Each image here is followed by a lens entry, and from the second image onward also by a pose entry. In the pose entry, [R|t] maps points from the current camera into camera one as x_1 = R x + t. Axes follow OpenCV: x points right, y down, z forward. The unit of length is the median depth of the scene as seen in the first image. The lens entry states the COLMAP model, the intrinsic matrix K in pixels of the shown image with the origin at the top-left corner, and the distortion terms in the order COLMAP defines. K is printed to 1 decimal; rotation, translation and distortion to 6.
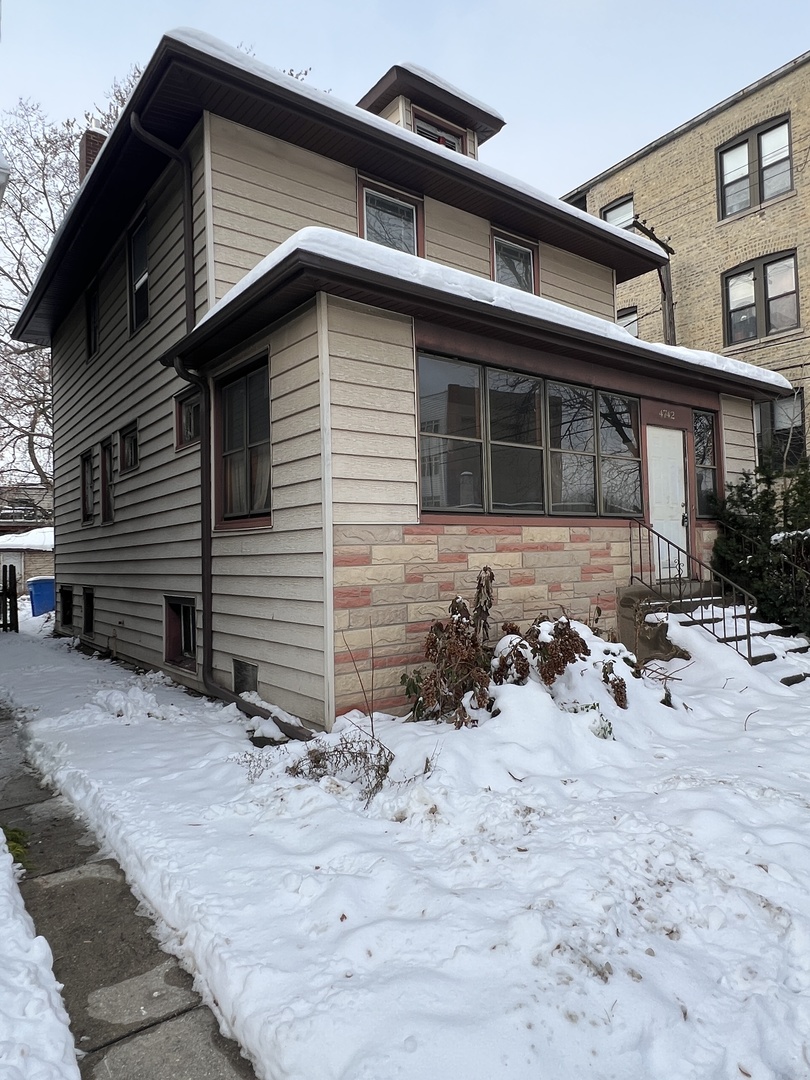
lens RADIAL K [[680.5, 0, 405.6], [0, 680.5, 537.9], [0, 0, 1]] dist [0.002963, 0.004961]
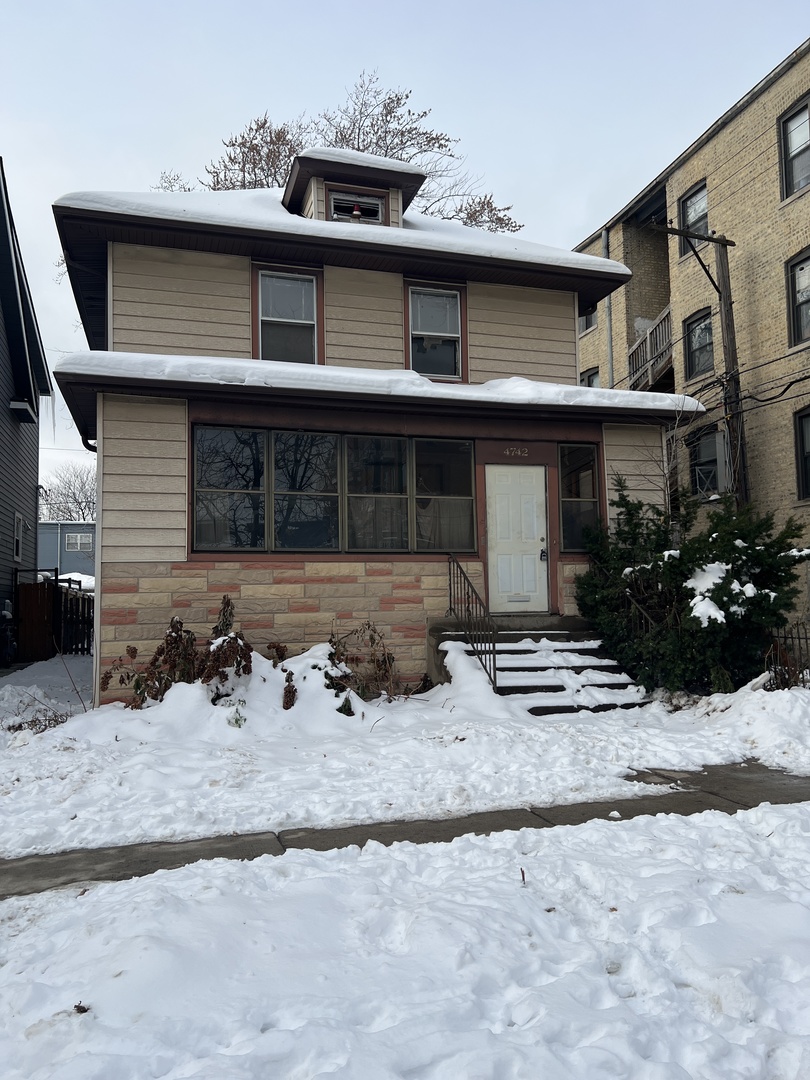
lens RADIAL K [[797.5, 0, 405.0], [0, 797.5, 540.5], [0, 0, 1]] dist [0.041200, -0.010493]
pose [[0.936845, -0.011722, -0.349547, 0.753606], [-0.000627, 0.999380, -0.035196, -0.005376], [0.349743, 0.033193, 0.936257, -0.214605]]
